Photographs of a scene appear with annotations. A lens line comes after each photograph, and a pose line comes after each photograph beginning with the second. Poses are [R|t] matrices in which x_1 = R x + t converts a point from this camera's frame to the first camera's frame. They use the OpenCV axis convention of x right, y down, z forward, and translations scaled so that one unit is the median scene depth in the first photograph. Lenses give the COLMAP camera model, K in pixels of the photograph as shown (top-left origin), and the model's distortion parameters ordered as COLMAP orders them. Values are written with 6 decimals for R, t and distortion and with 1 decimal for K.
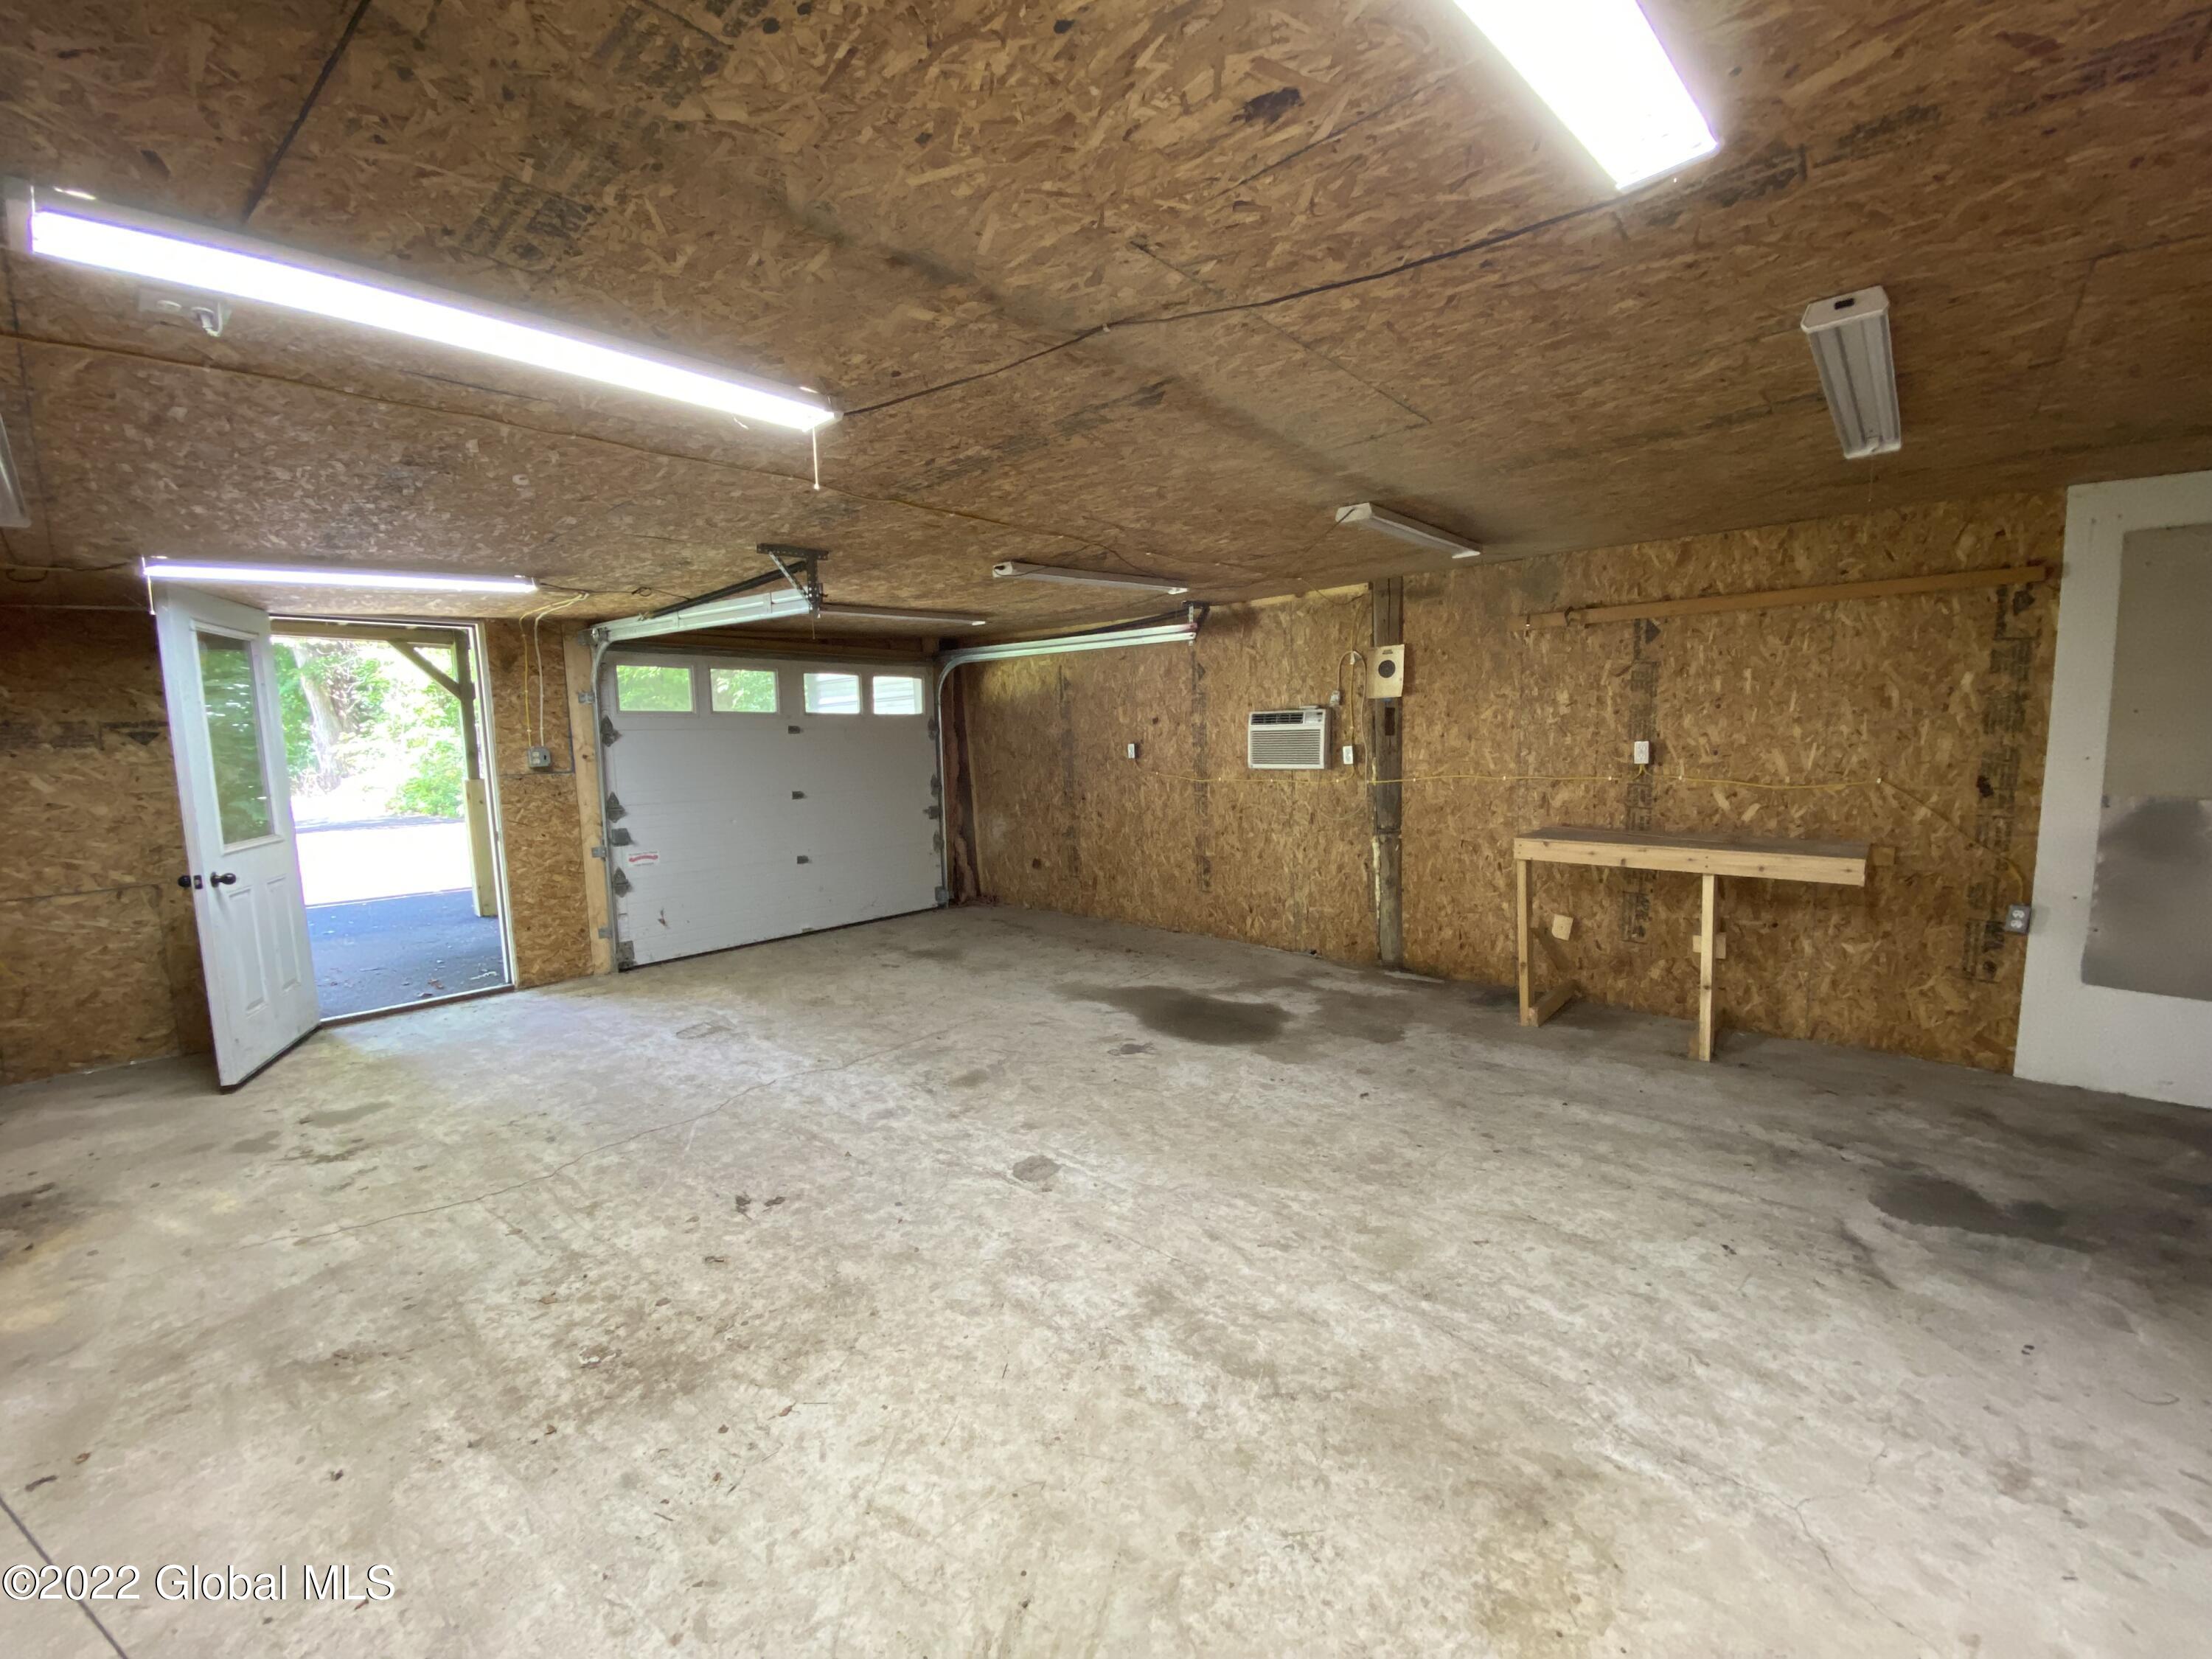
lens RADIAL K [[909.5, 0, 1106.0], [0, 909.5, 829.5], [0, 0, 1]] dist [0.035388, -0.021390]
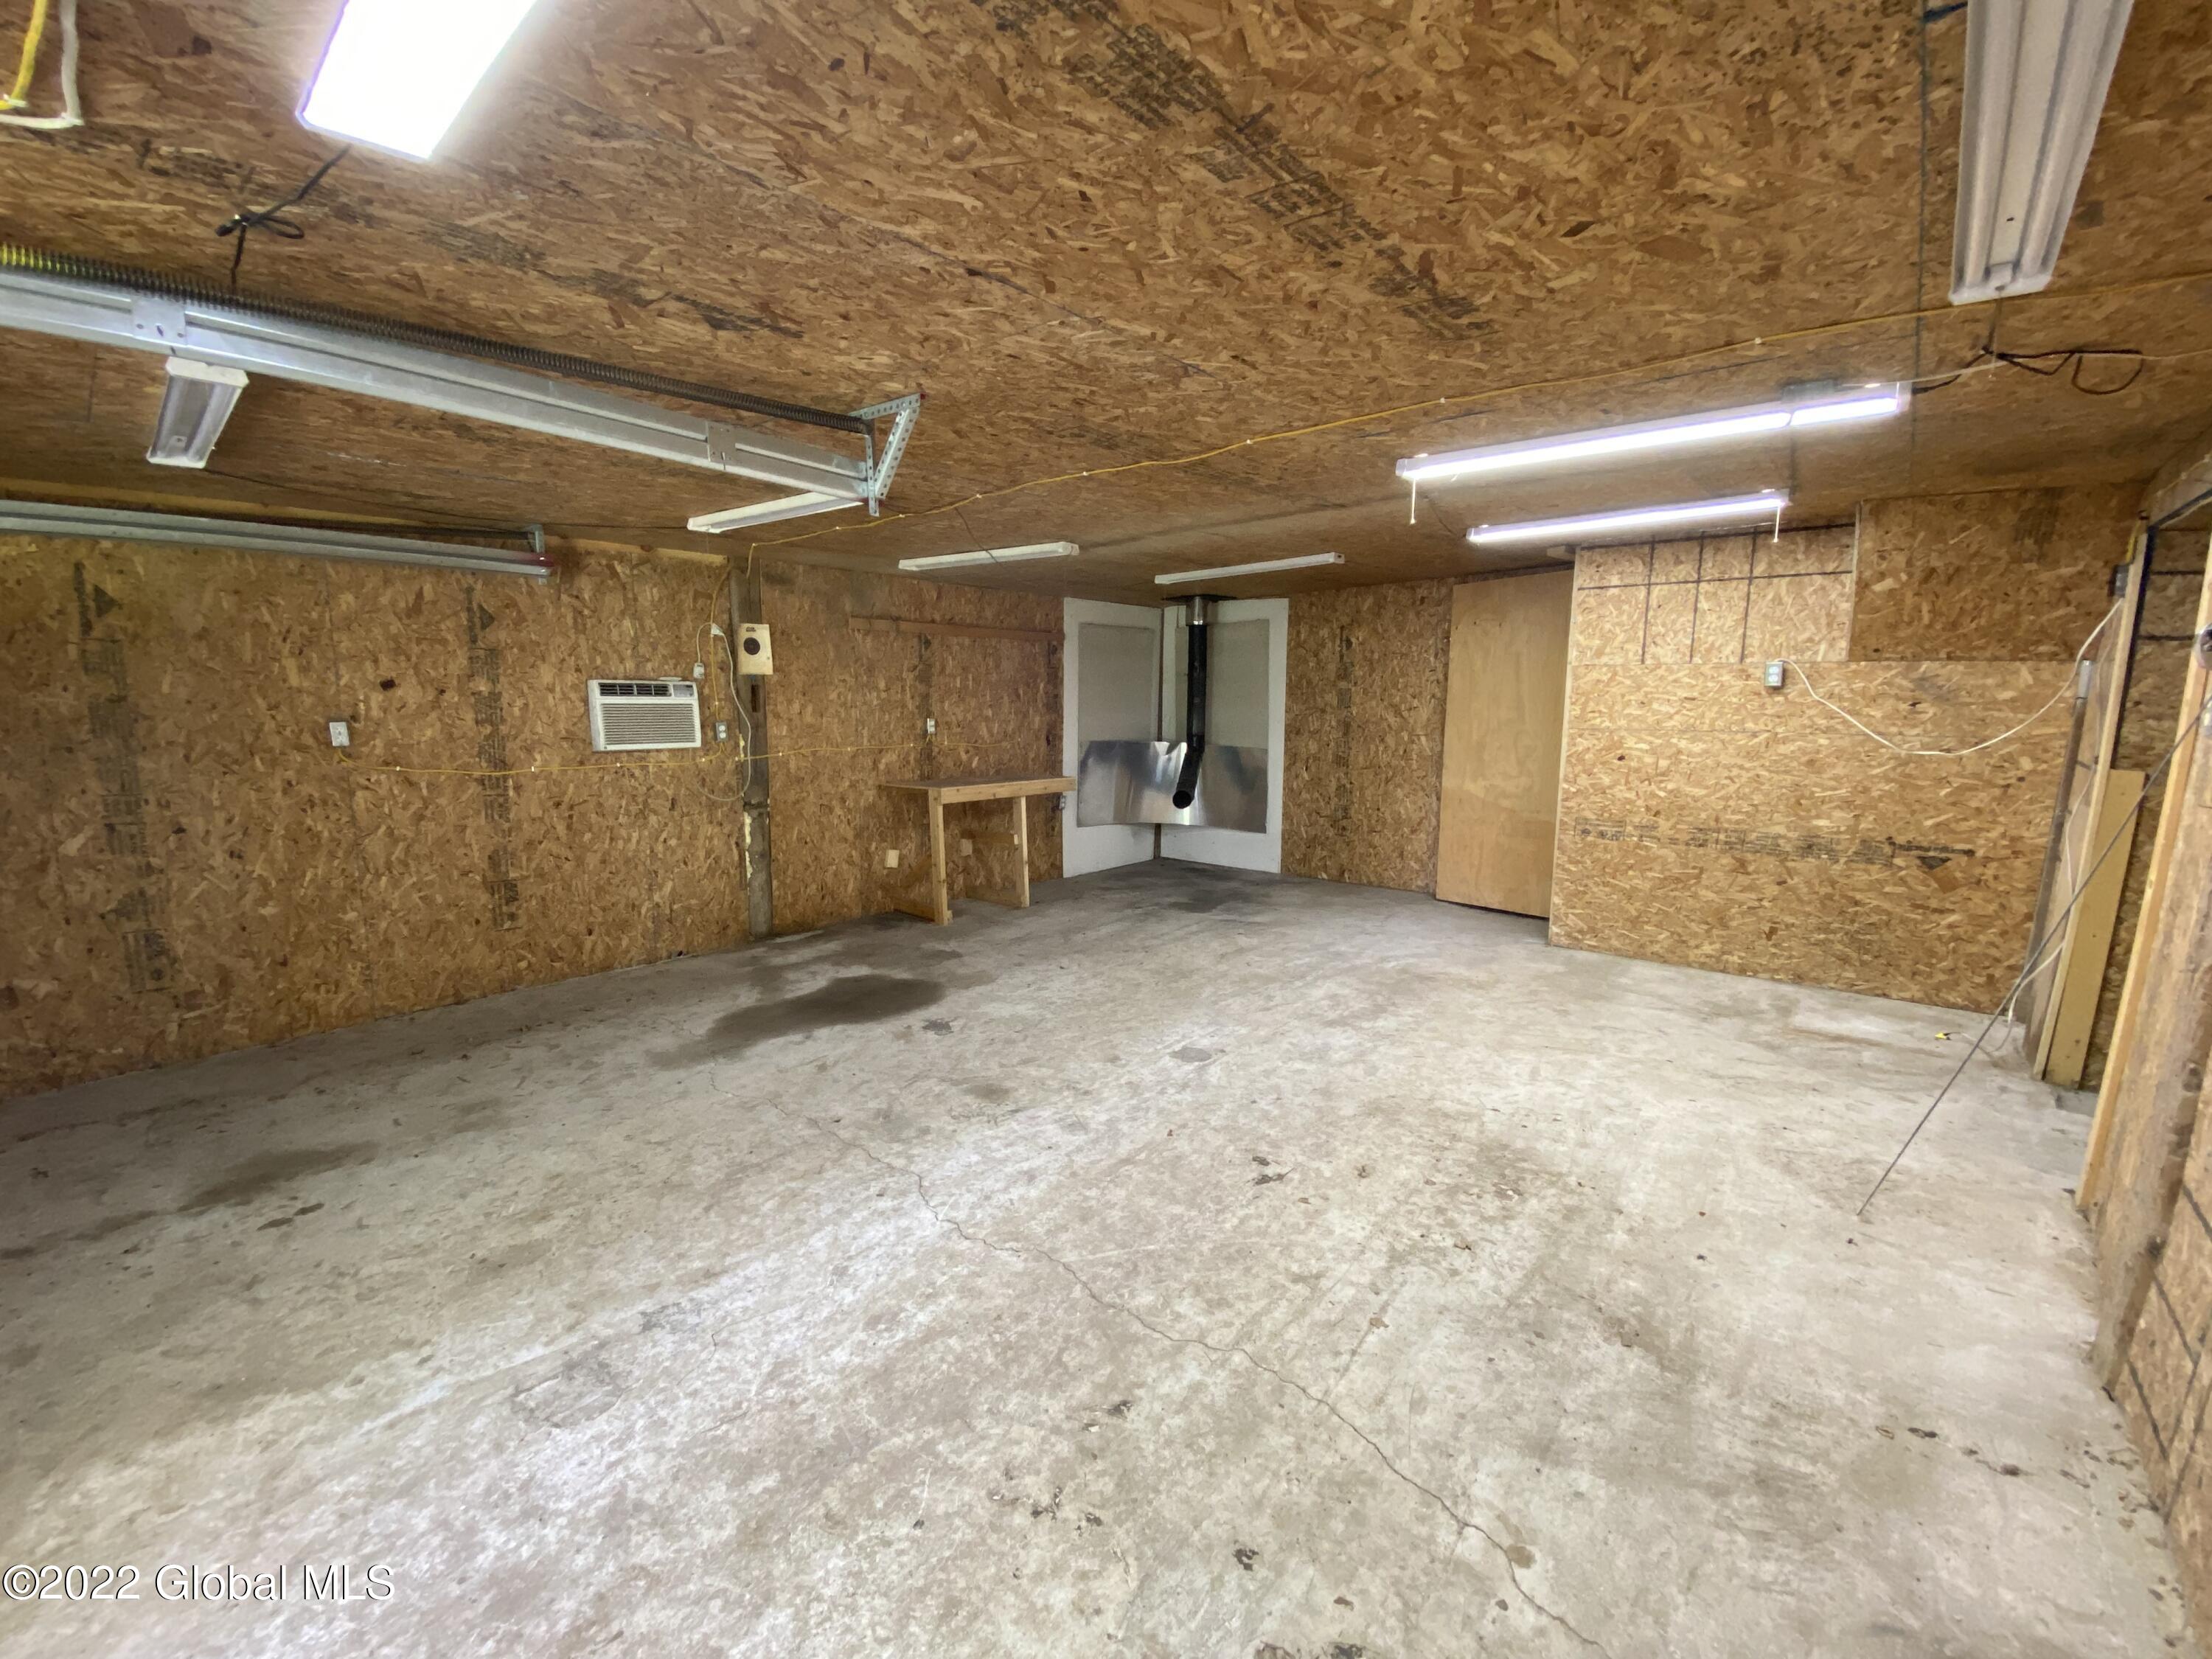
lens RADIAL K [[903.3, 0, 1106.0], [0, 903.3, 829.5], [0, 0, 1]] dist [0.069127, -0.045303]
pose [[-0.027704, -0.113911, 0.993105, -0.894530], [0.111120, 0.986978, 0.116308, -0.059327], [-0.993421, 0.113576, -0.014685, 0.783463]]
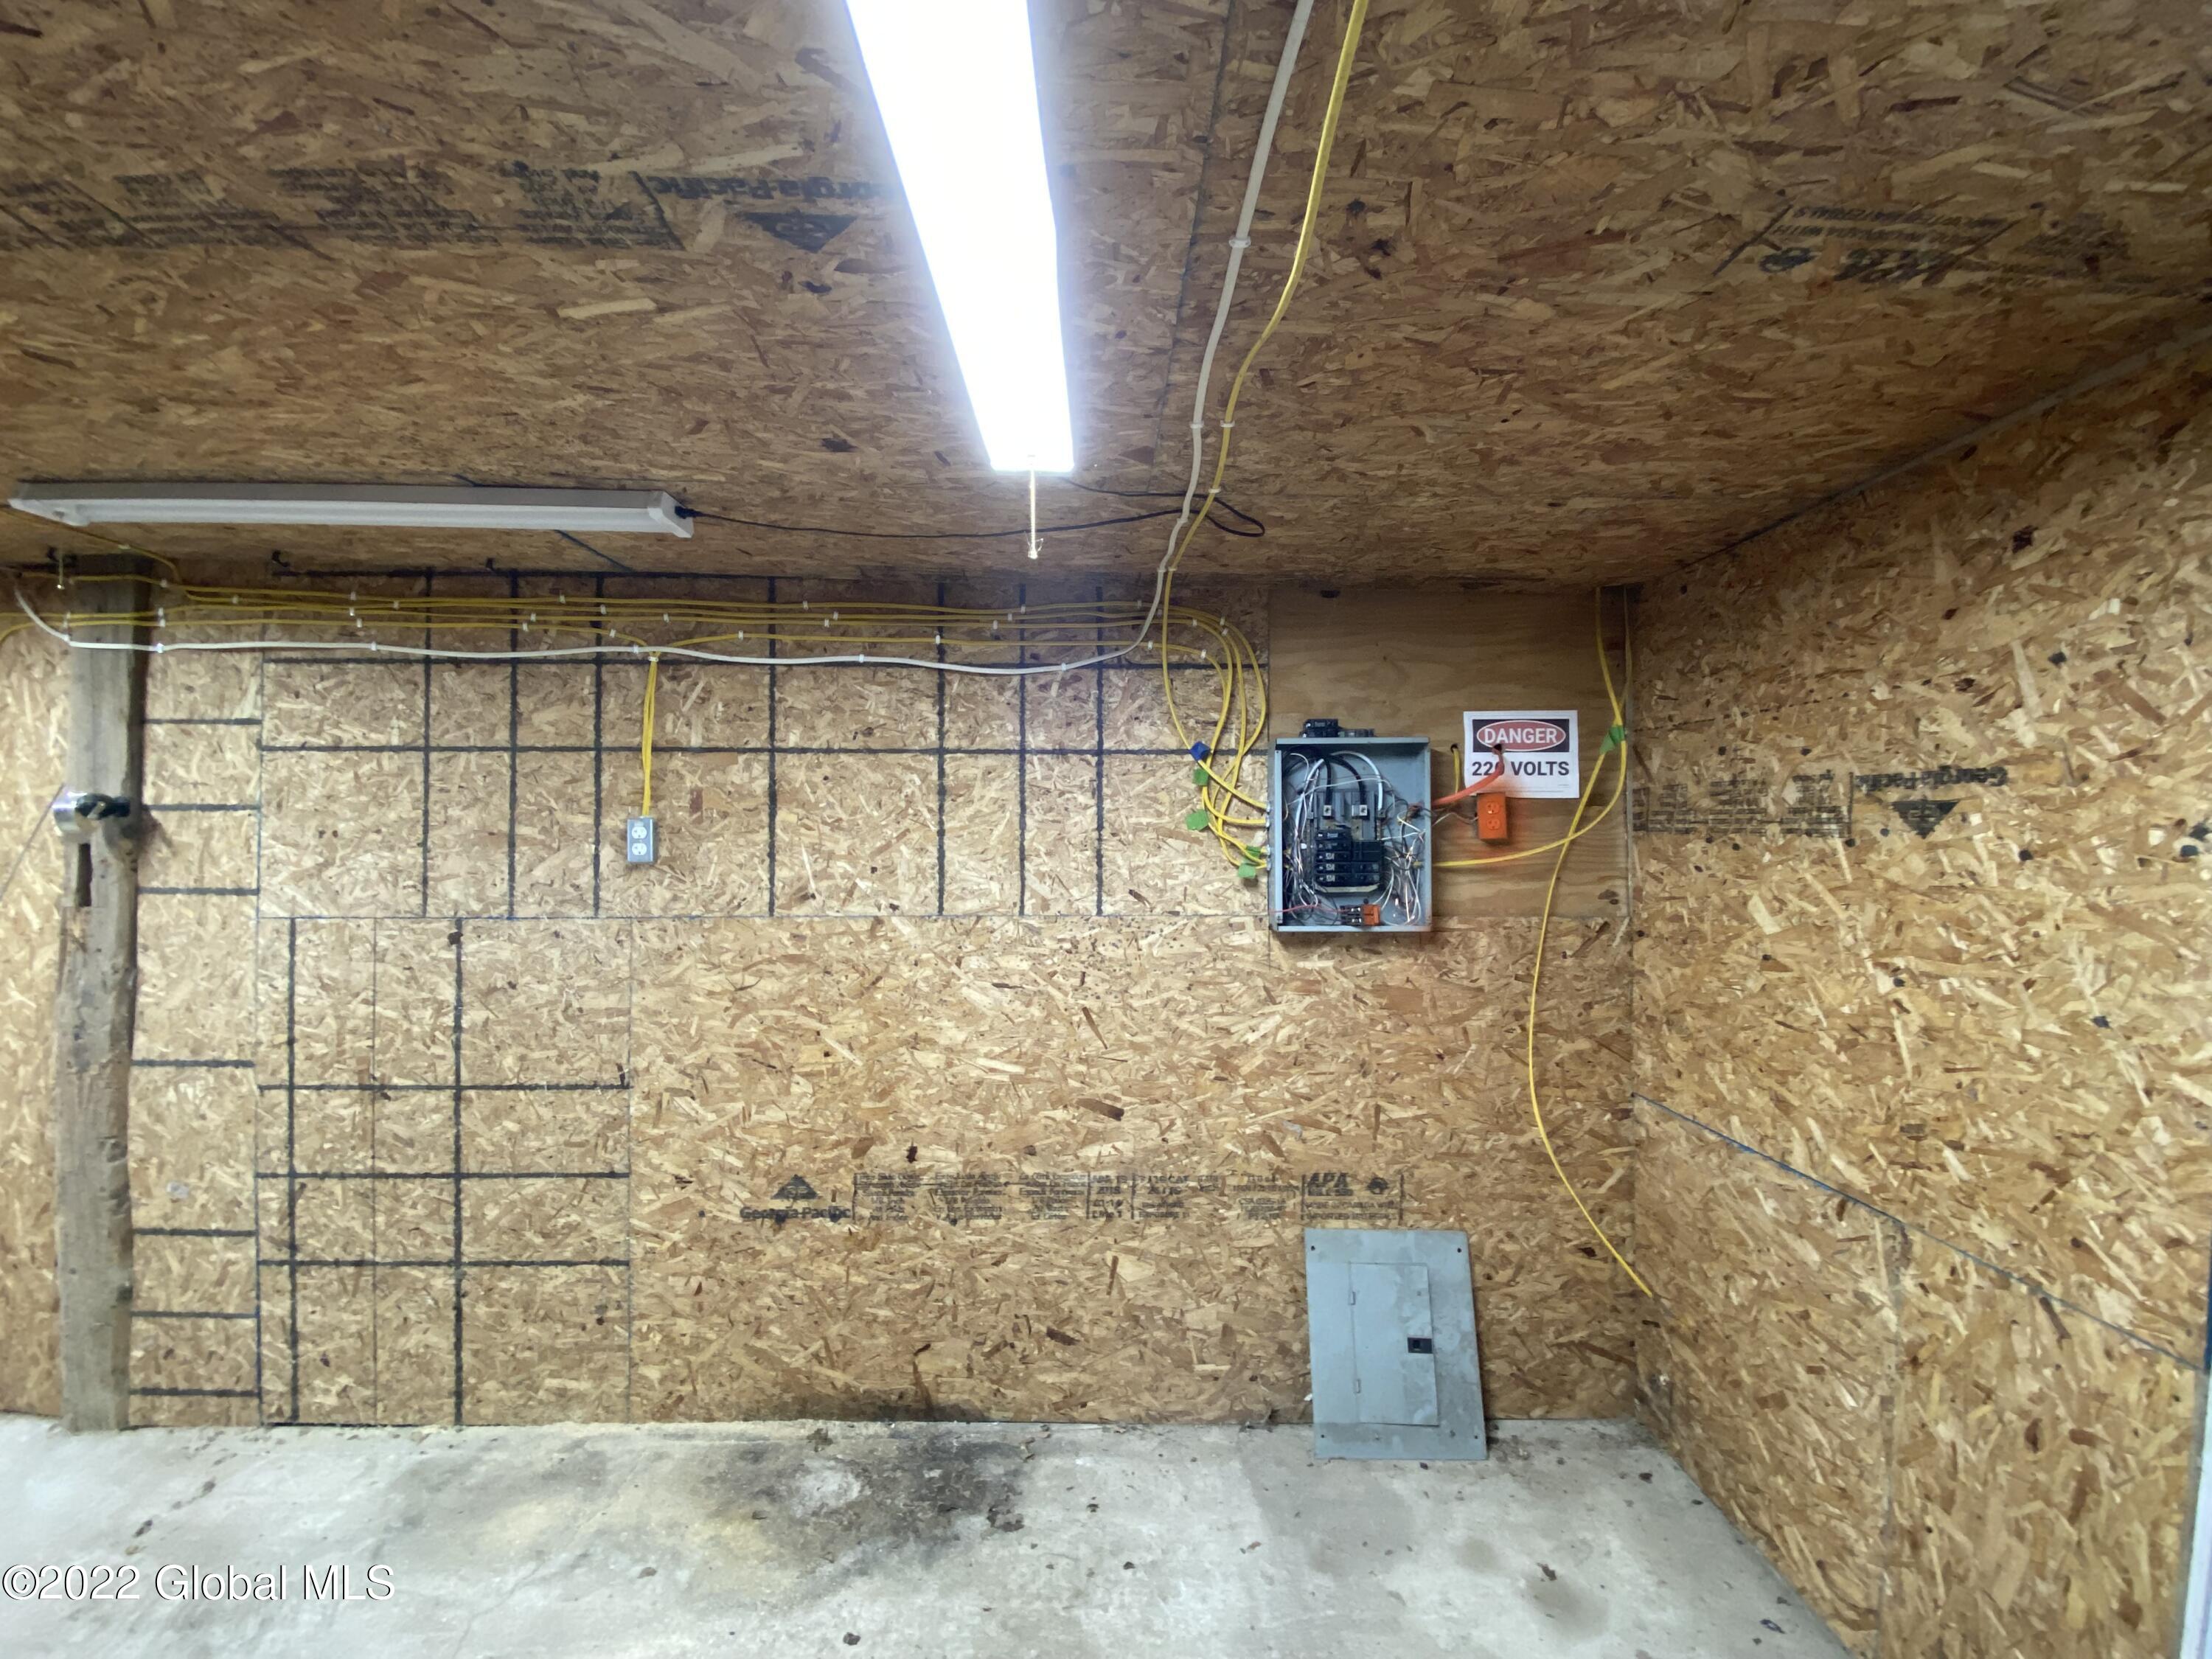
lens RADIAL K [[903.3, 0, 1106.0], [0, 903.3, 829.5], [0, 0, 1]] dist [0.069127, -0.045303]
pose [[-0.726560, 0.044811, -0.685640, -0.574368], [-0.053126, 0.991220, 0.121079, -0.121794], [0.685046, 0.124397, -0.717800, 1.046974]]
